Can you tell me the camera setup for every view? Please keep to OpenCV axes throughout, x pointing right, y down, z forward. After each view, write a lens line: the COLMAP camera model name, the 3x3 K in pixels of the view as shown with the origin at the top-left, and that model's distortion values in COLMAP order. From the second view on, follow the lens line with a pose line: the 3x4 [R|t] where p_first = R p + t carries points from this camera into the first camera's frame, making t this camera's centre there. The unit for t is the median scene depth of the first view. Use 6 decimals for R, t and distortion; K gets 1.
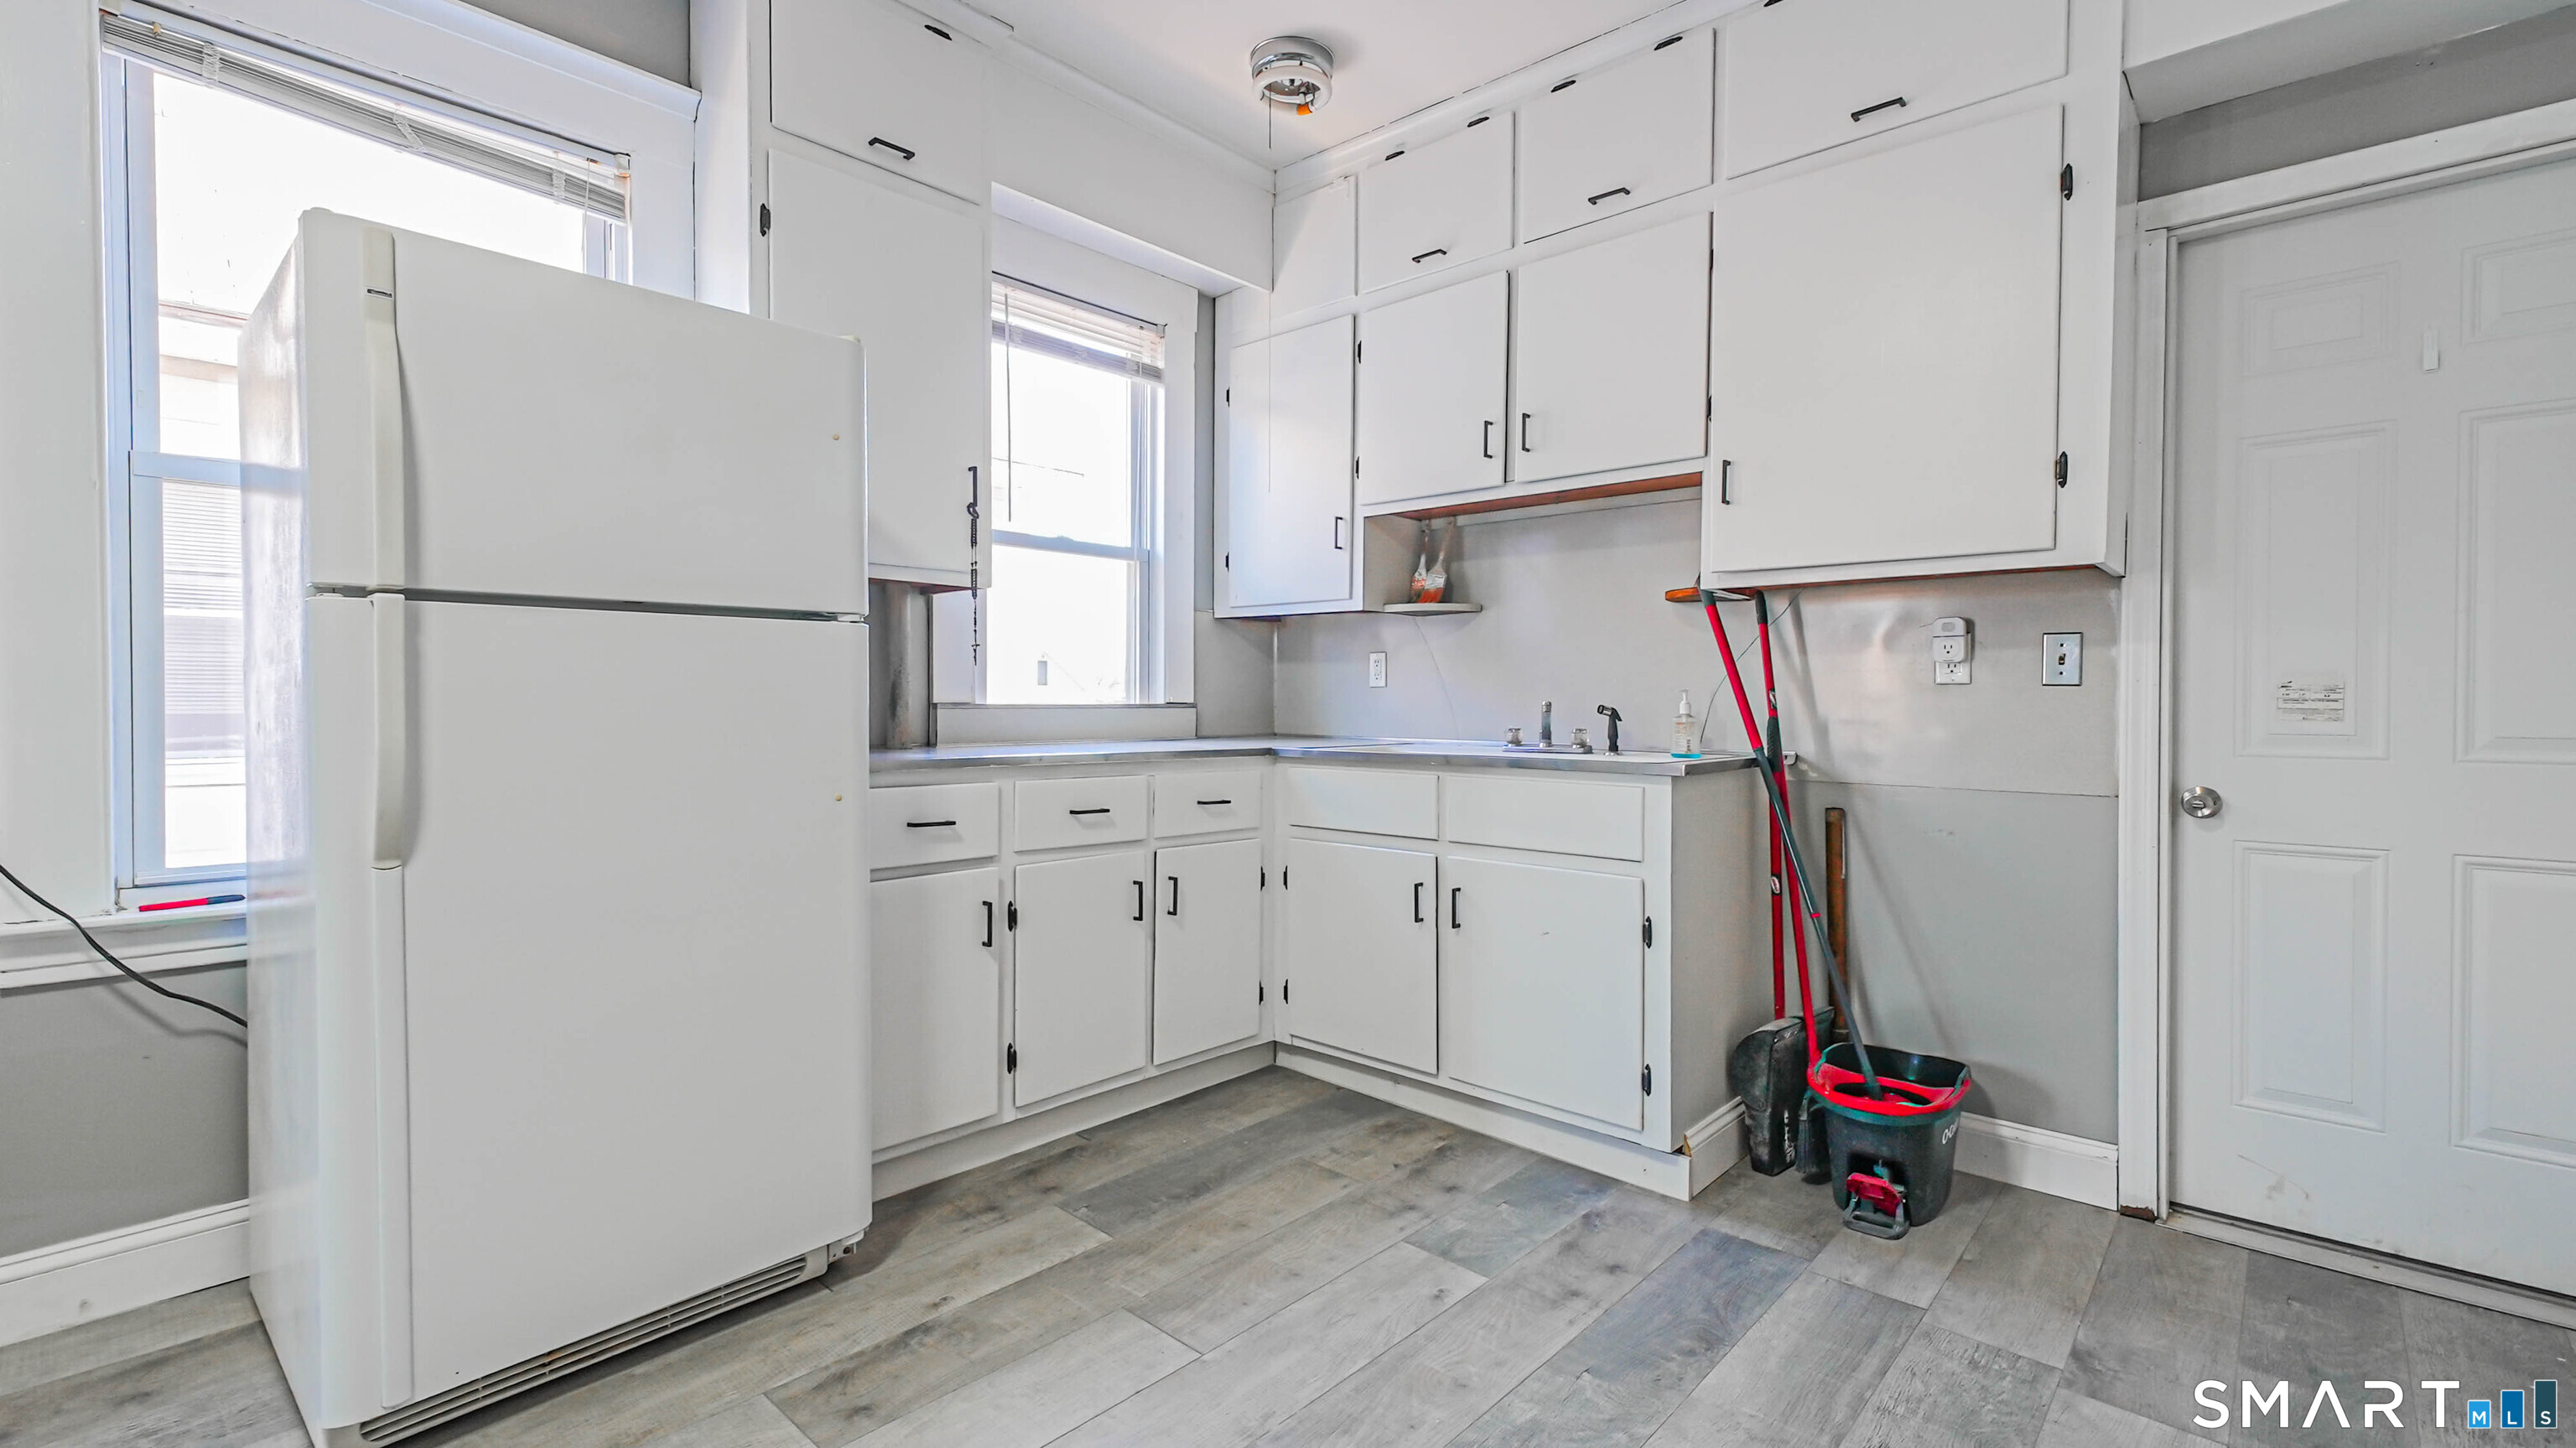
lens RADIAL K [[1129.0, 0, 1241.2], [0, 1129.0, 714.9], [0, 0, 1]] dist [0.031122, -0.010062]
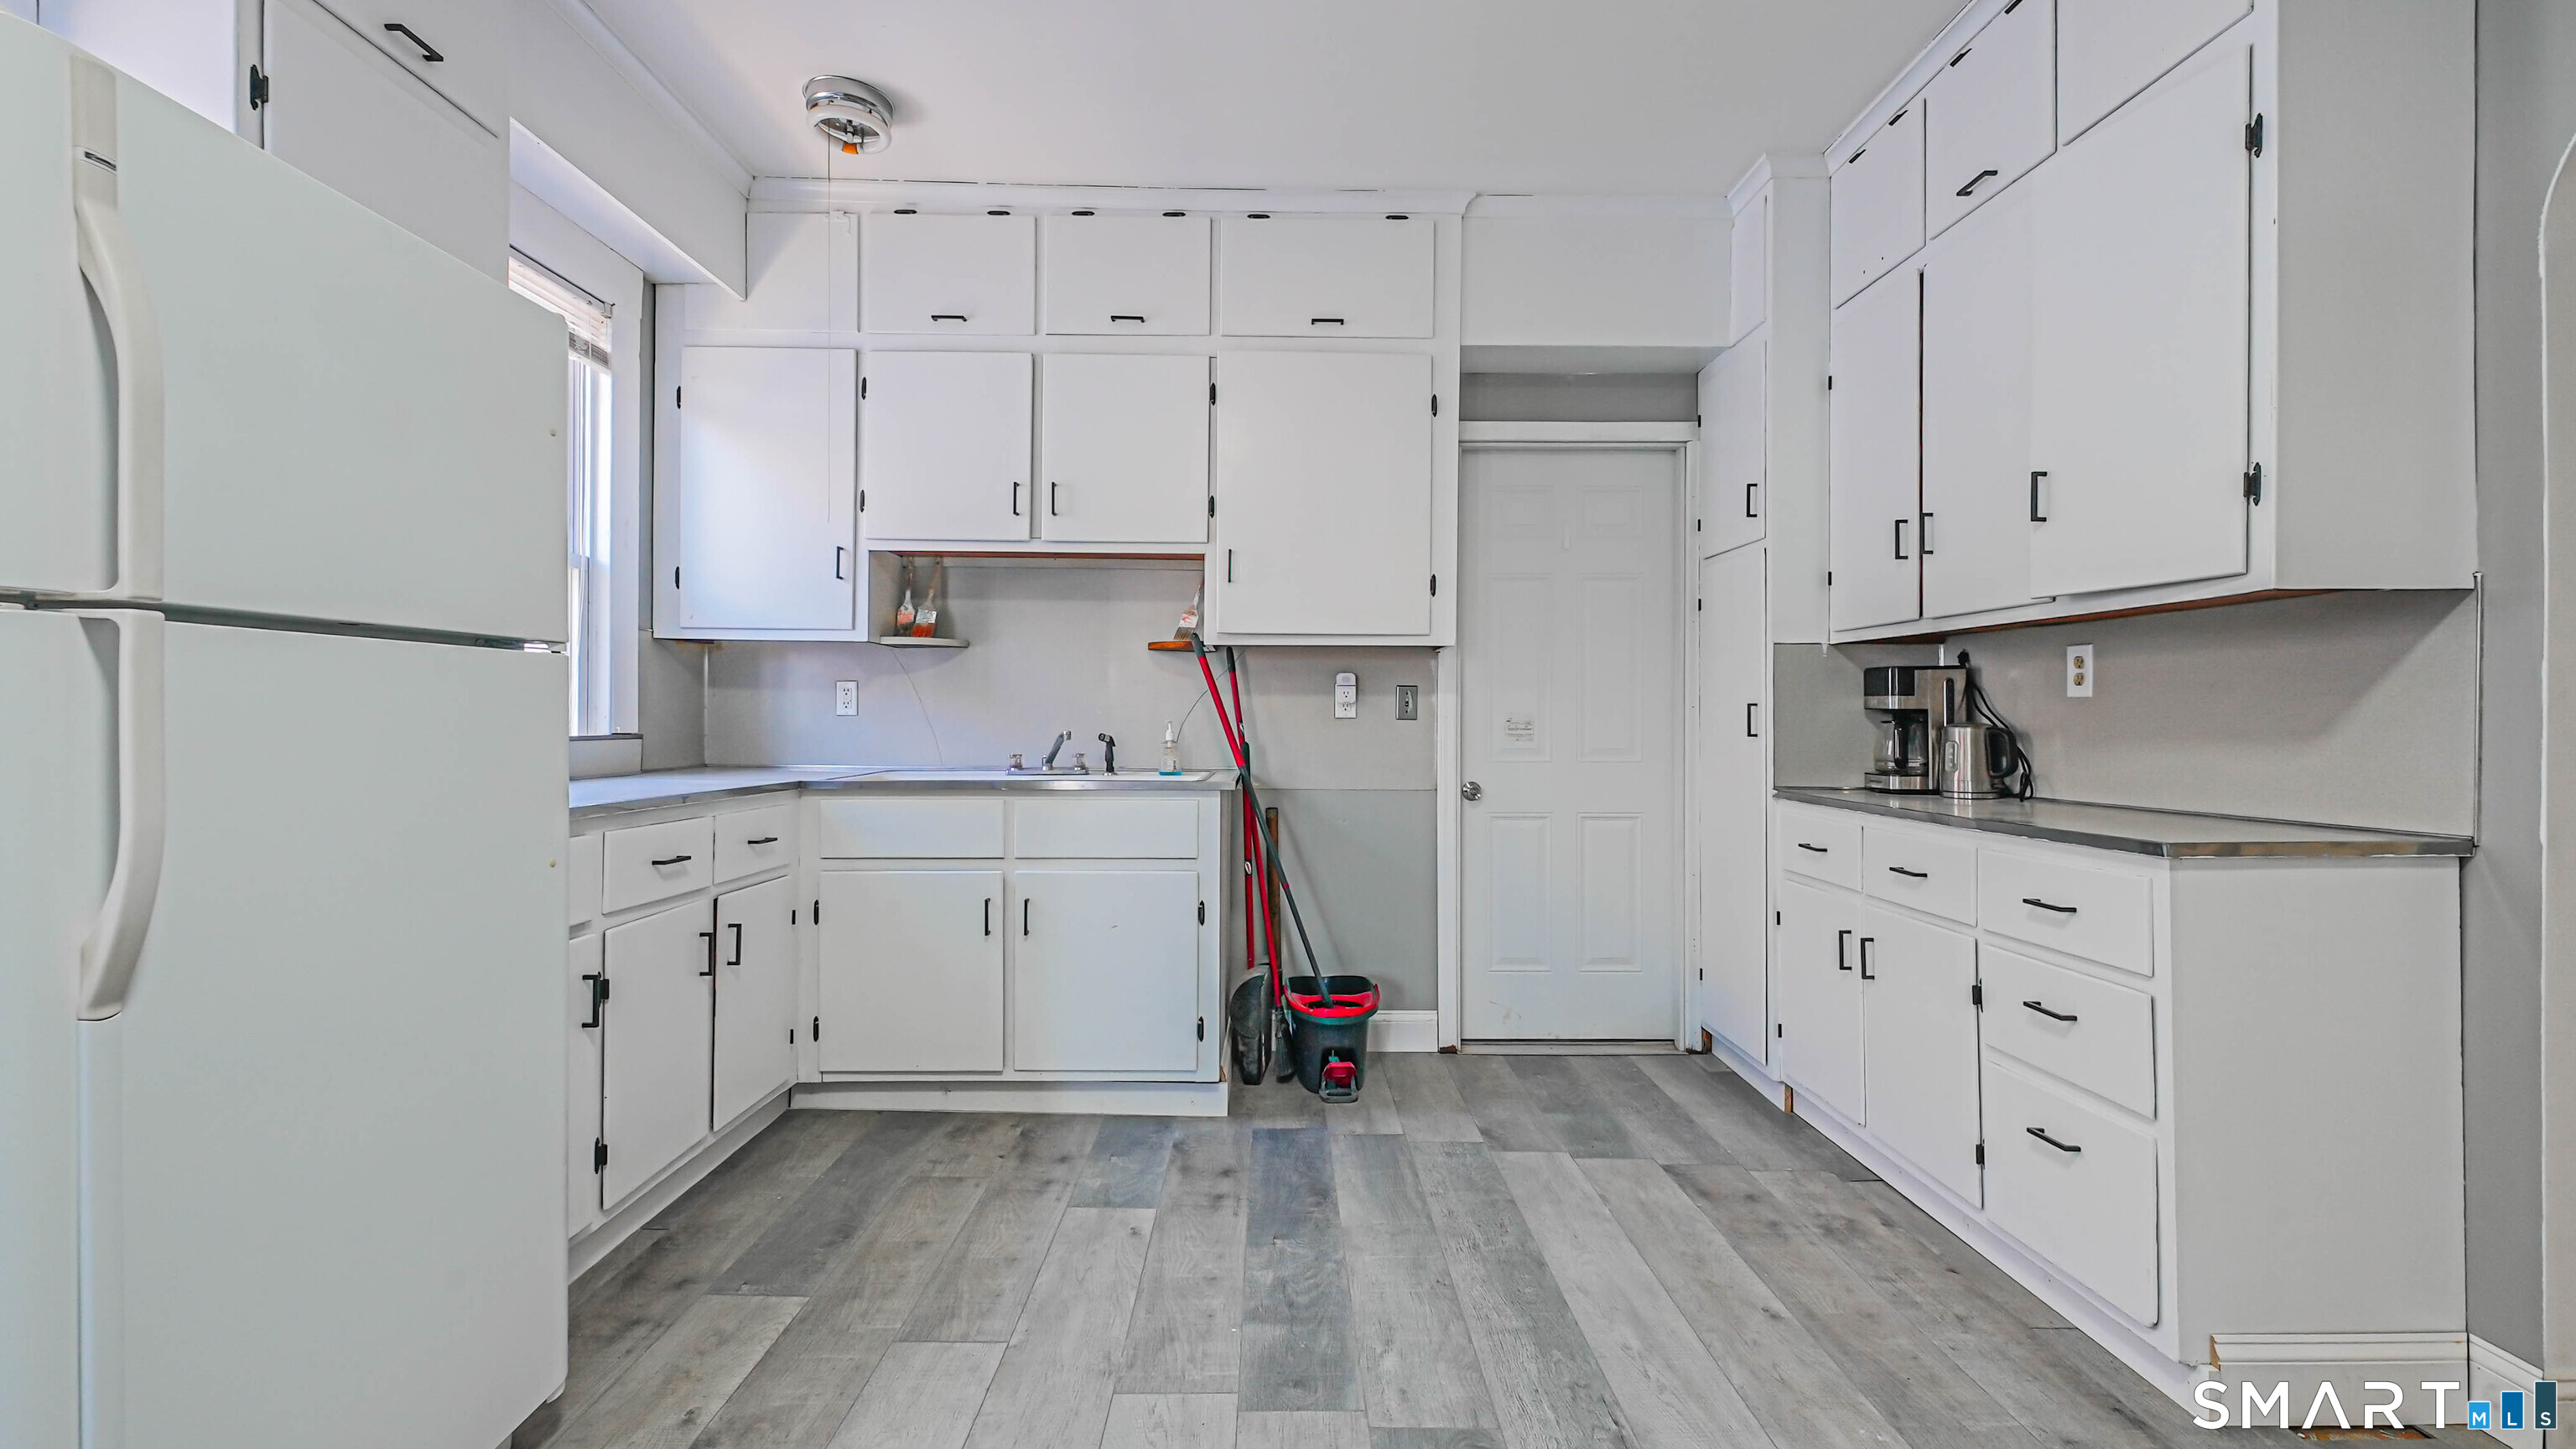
lens RADIAL K [[1129.0, 0, 1241.2], [0, 1129.0, 715.4], [0, 0, 1]] dist [0.031122, -0.010062]
pose [[0.732305, -0.000572, 0.680976, -0.430380], [0.008774, 0.999925, -0.008595, -0.018198], [-0.680920, 0.012269, 0.732255, 0.030379]]
